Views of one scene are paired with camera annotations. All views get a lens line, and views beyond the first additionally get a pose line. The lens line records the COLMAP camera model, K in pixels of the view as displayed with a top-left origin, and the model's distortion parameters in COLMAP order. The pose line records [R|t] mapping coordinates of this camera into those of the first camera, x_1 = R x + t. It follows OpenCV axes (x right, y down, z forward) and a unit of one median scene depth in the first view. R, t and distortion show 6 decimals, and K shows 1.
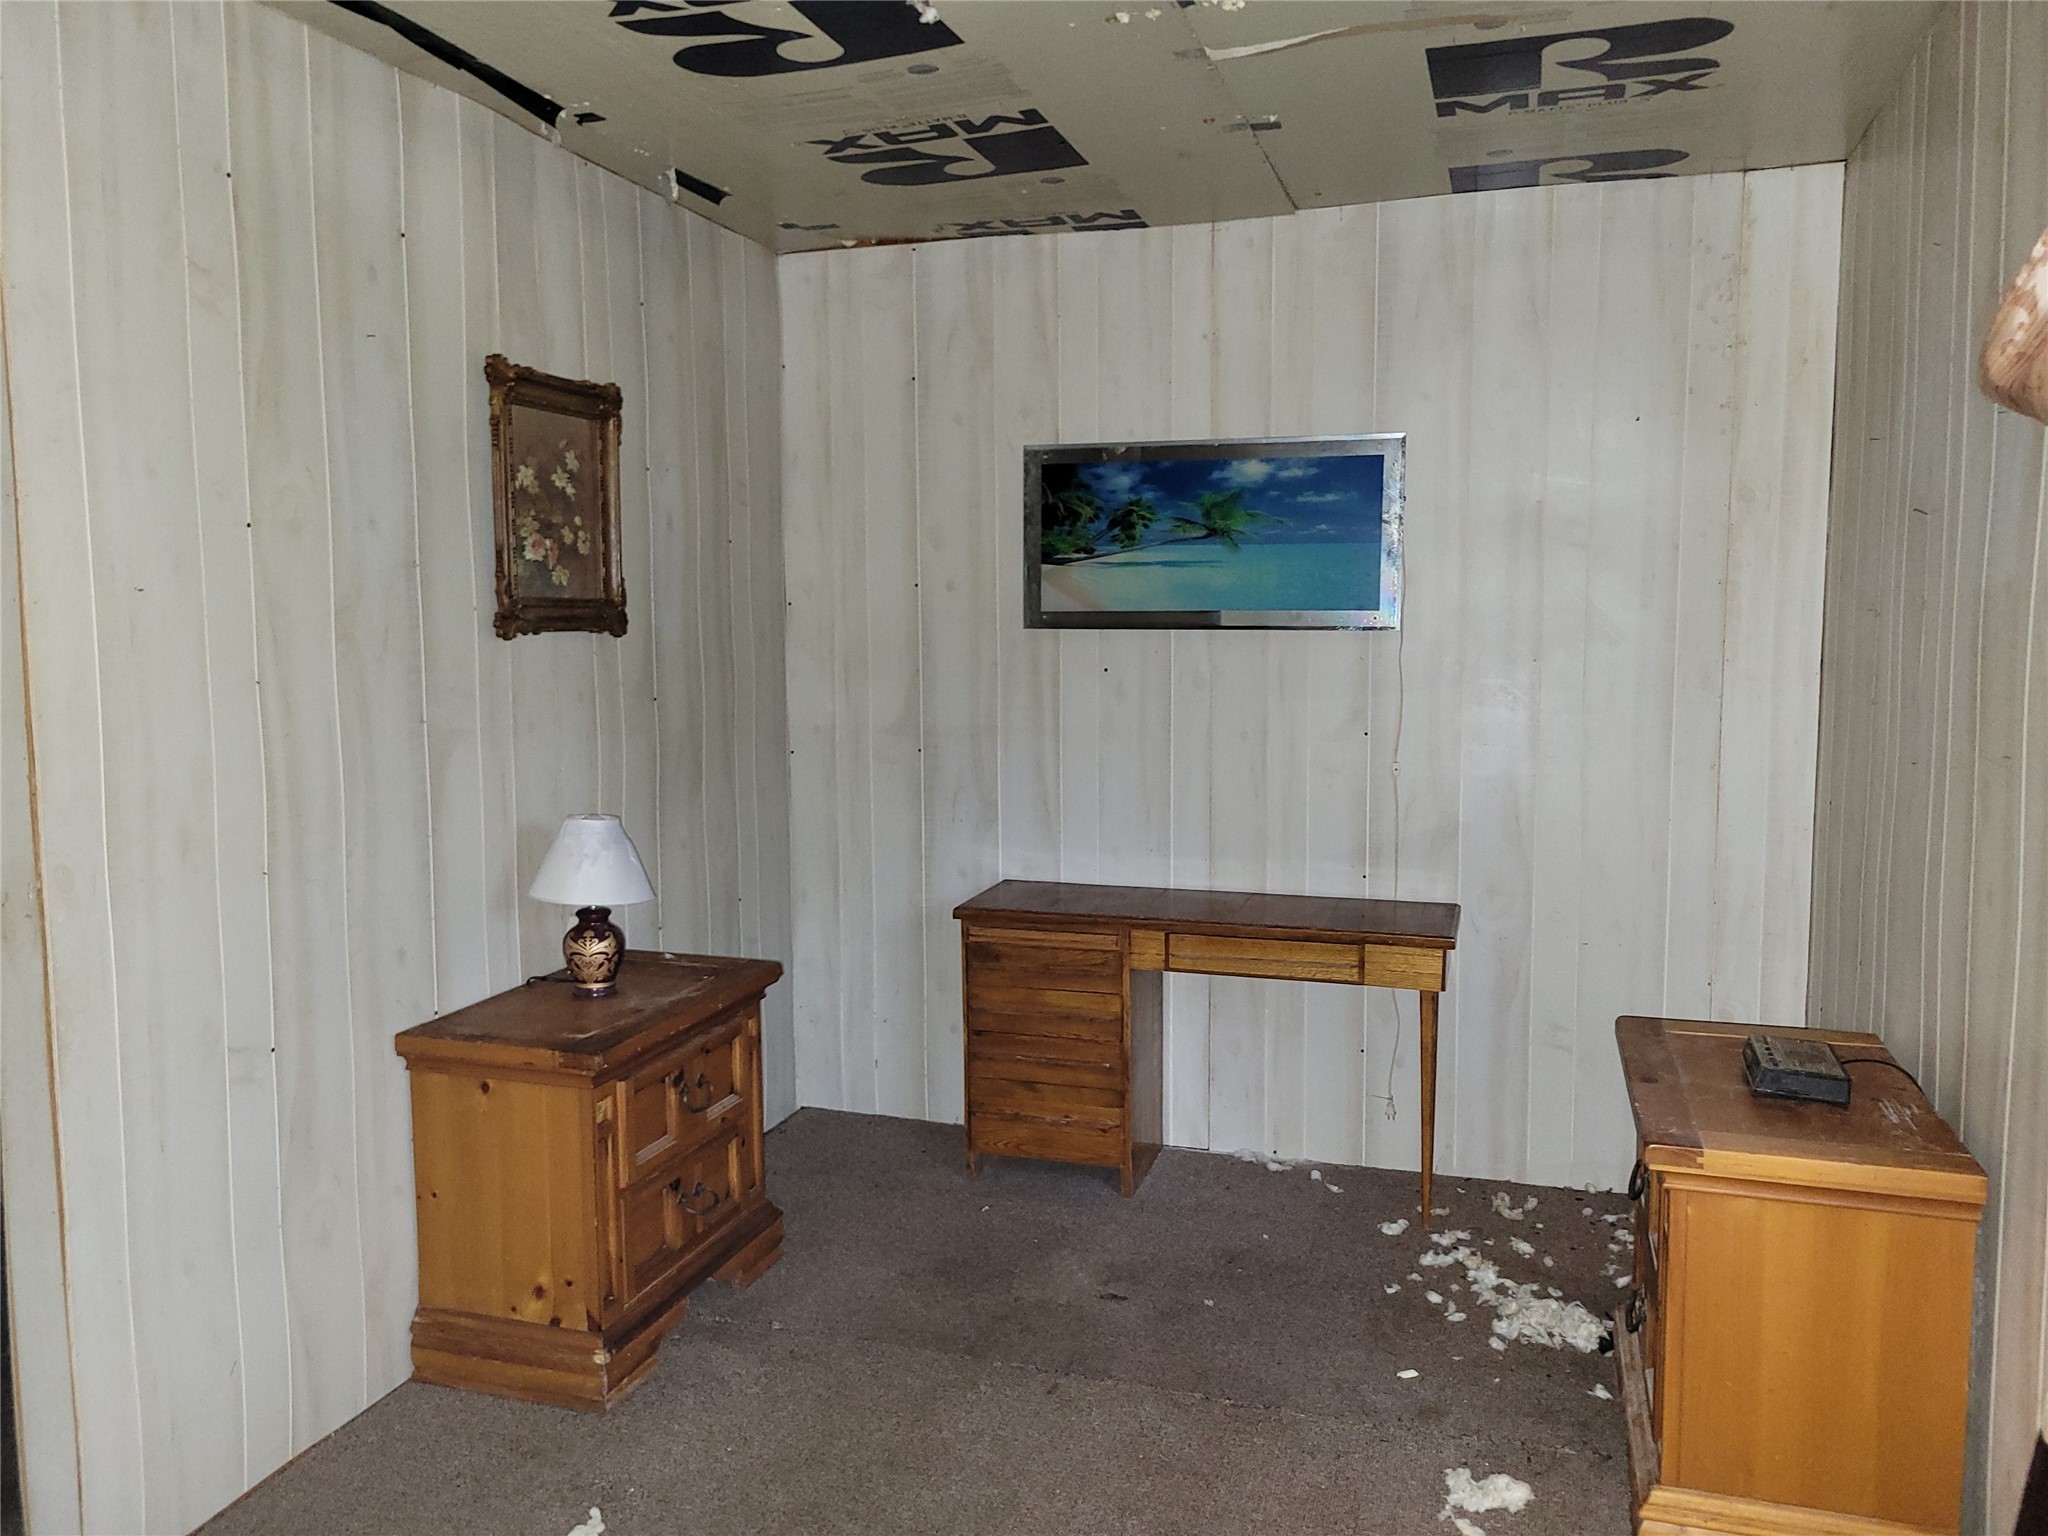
lens RADIAL K [[1561.8, 0, 1022.8], [0, 1561.8, 770.9], [0, 0, 1]] dist [0.051426, -0.009959]
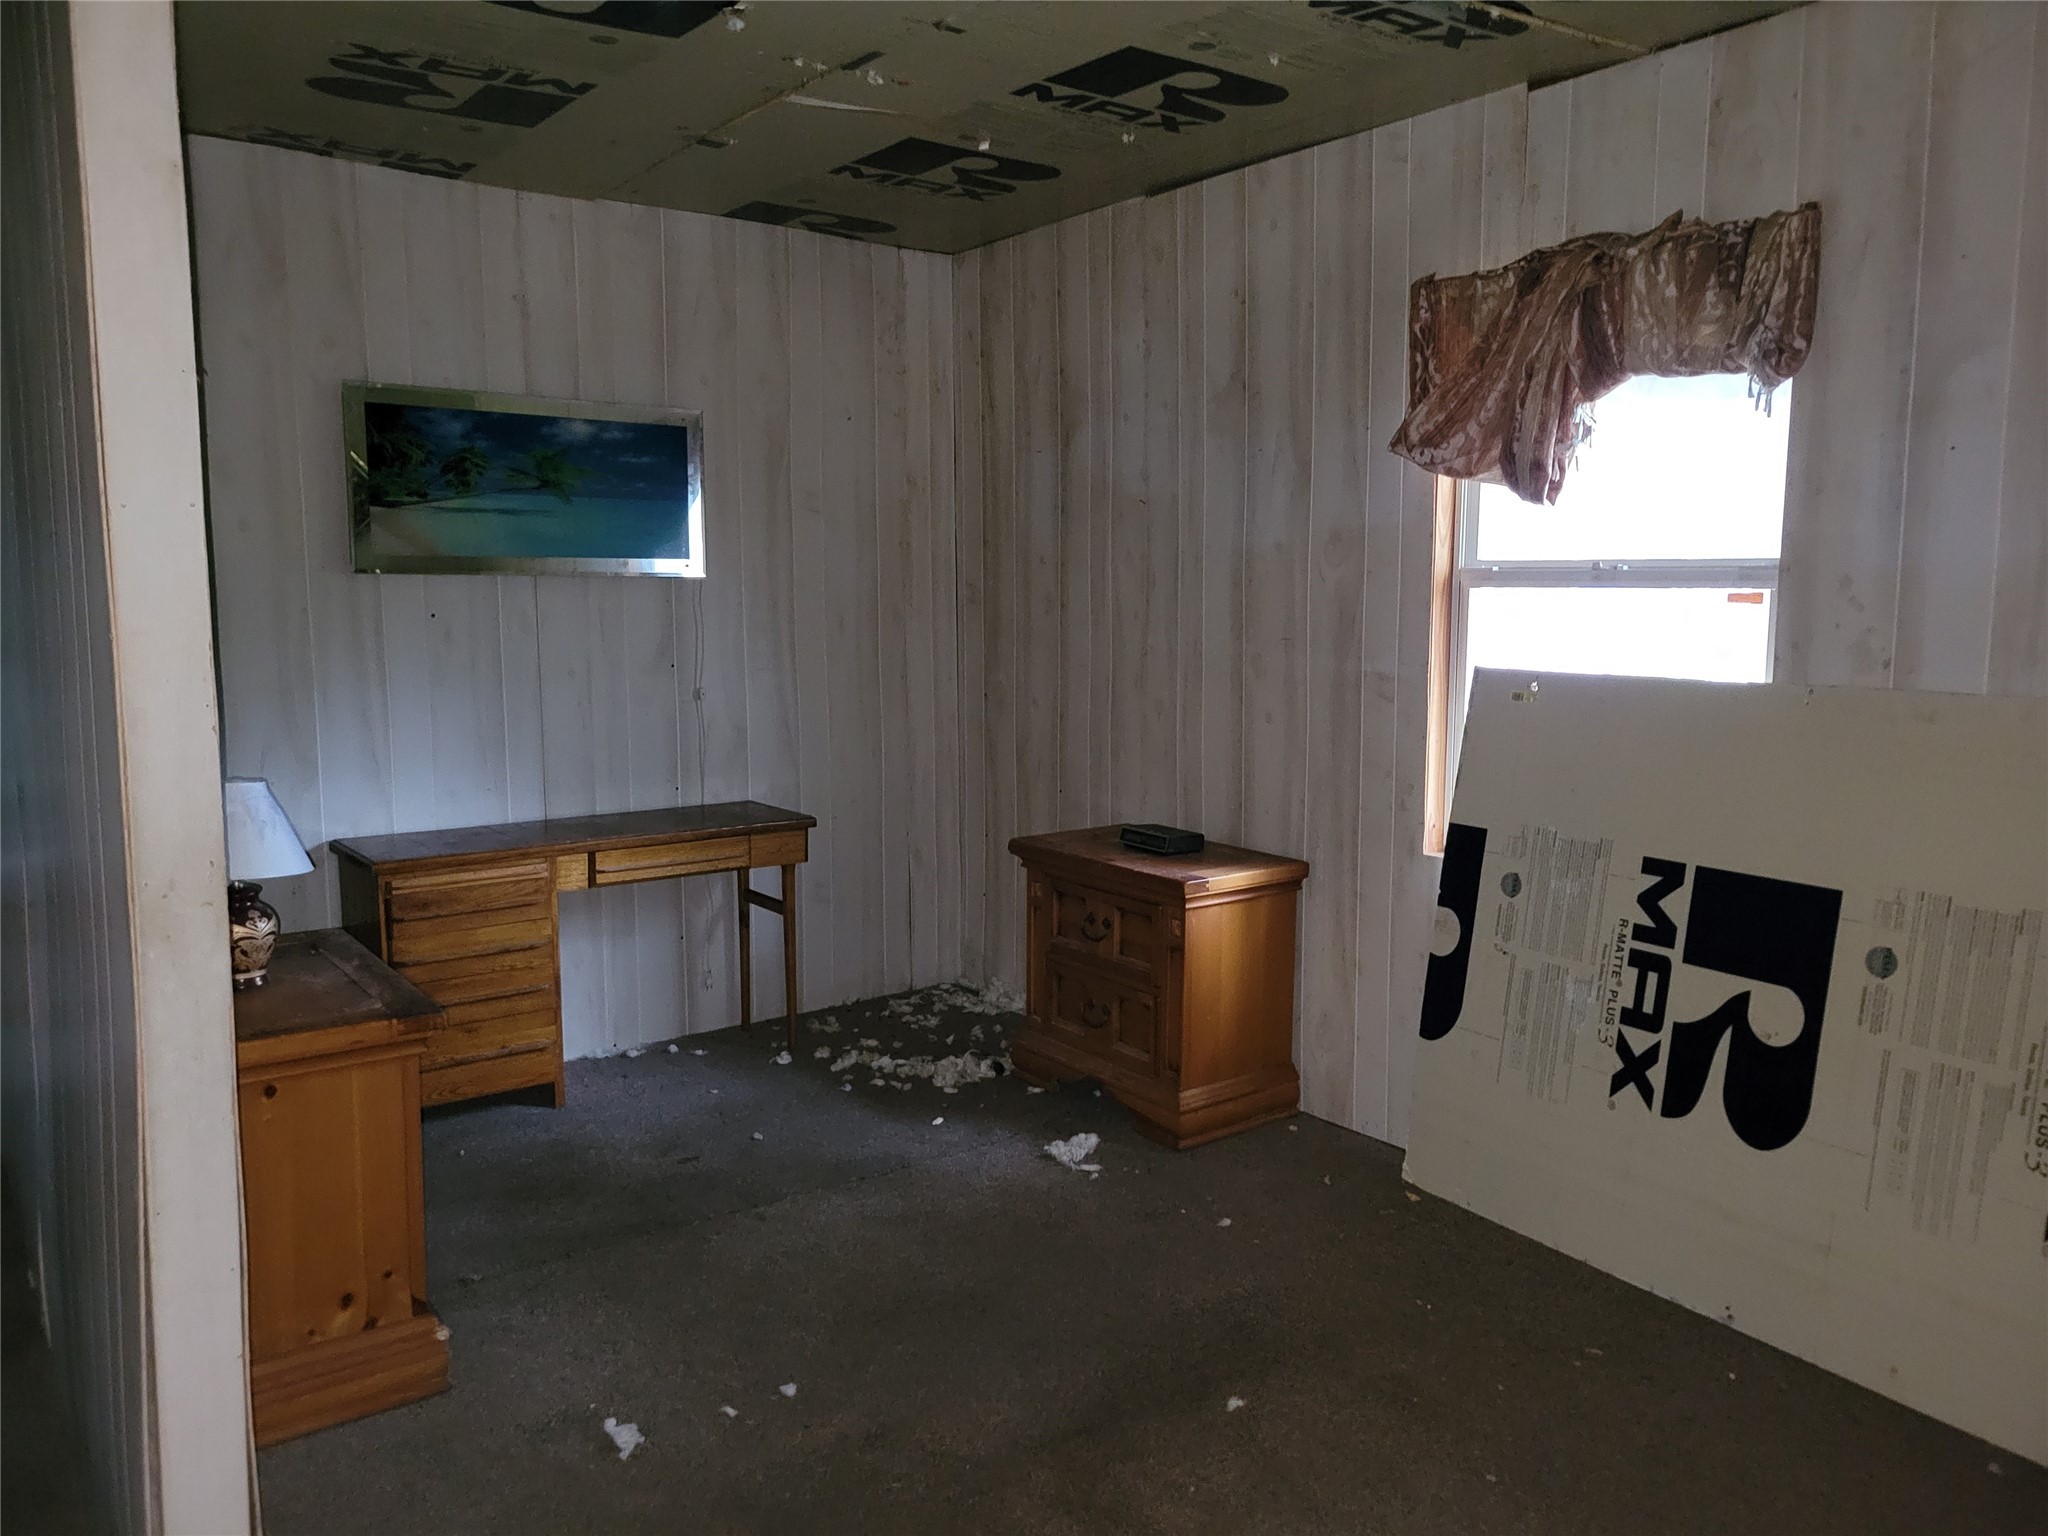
lens RADIAL K [[1561.8, 0, 1031.1], [0, 1561.8, 770.5], [0, 0, 1]] dist [0.051426, -0.009959]
pose [[0.572014, -0.096377, 0.814562, -0.589263], [0.080761, 0.994865, 0.060998, 0.004536], [-0.816259, 0.030893, 0.576860, 0.111751]]
